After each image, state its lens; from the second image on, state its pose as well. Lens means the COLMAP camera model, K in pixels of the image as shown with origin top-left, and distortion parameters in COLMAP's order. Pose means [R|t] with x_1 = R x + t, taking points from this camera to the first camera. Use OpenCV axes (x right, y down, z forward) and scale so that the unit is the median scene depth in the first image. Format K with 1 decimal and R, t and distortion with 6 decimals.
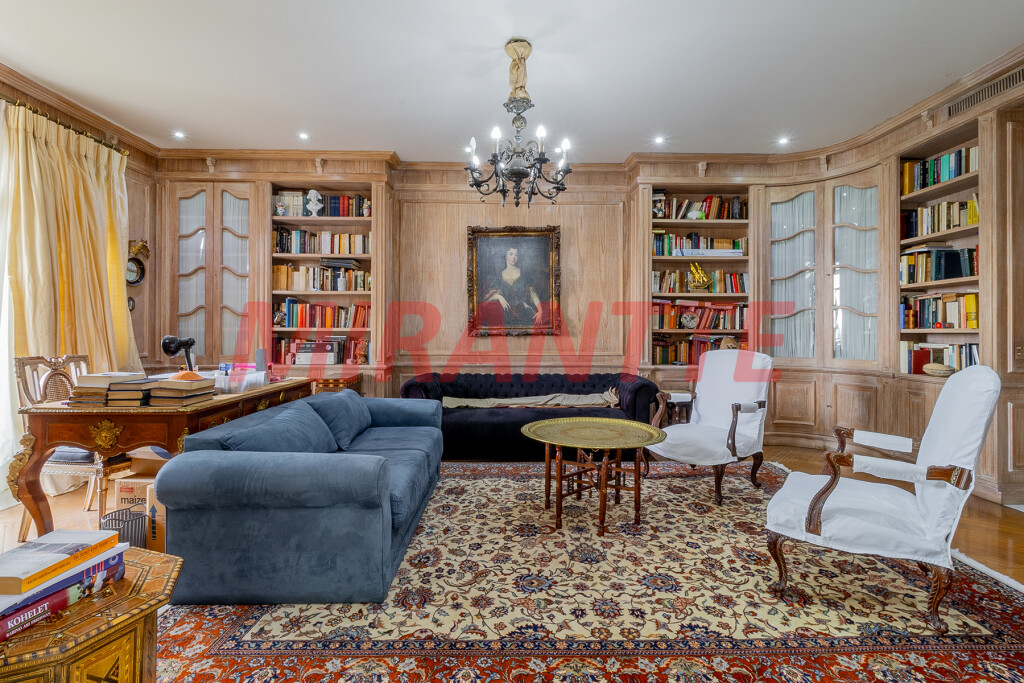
lens RADIAL K [[471.5, 0, 513.8], [0, 471.5, 330.8], [0, 0, 1]] dist [0.001084, 0.000814]
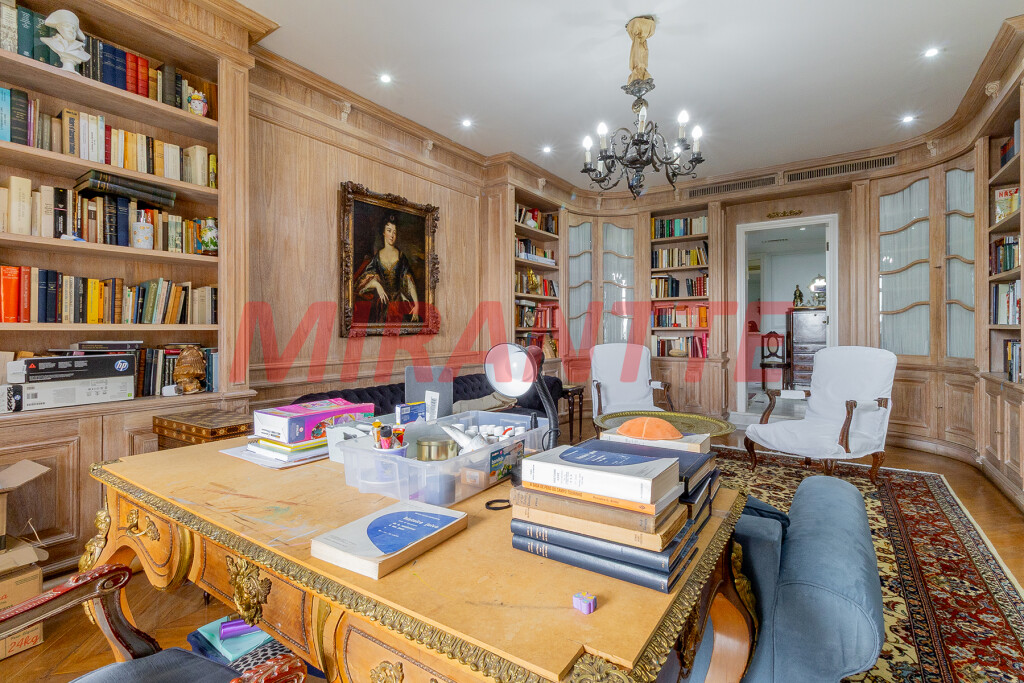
lens RADIAL K [[471.5, 0, 515.6], [0, 471.5, 330.6], [0, 0, 1]] dist [0.001084, 0.000814]
pose [[0.576829, -0.004265, 0.816854, -0.547183], [0.002833, 0.999991, 0.003221, 0.000255], [-0.816860, 0.000456, 0.576836, 0.403502]]
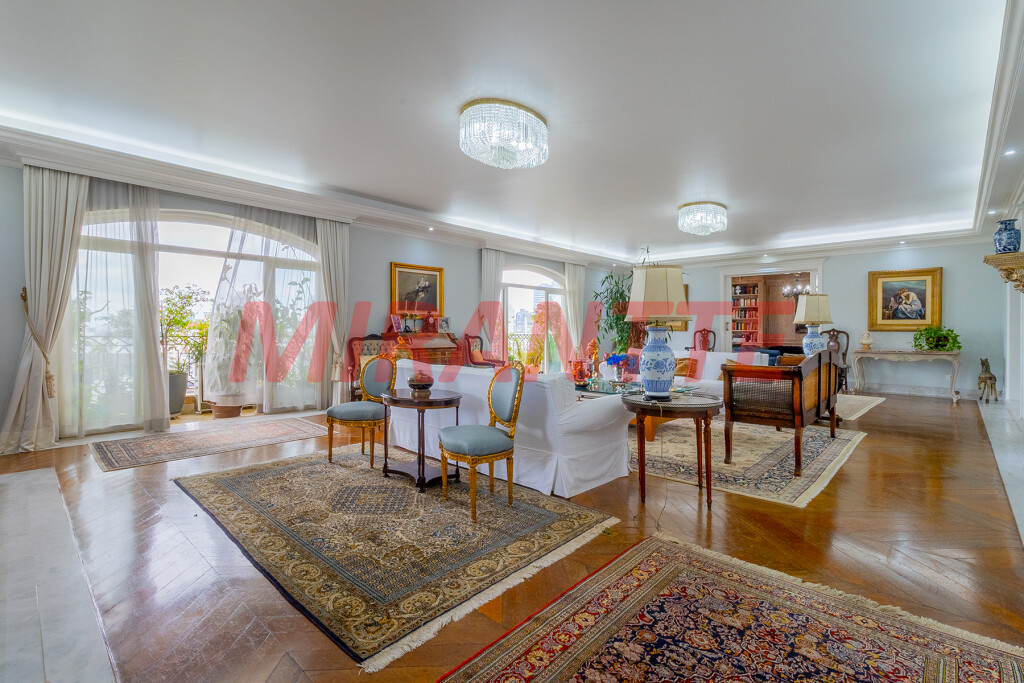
lens RADIAL K [[471.5, 0, 509.1], [0, 471.5, 331.6], [0, 0, 1]] dist [0.001084, 0.000814]
pose [[0.716408, 0.003416, -0.697674, 0.677349], [0.000181, 0.999987, 0.005081, -0.011723], [0.697682, -0.003766, 0.716398, -2.324052]]
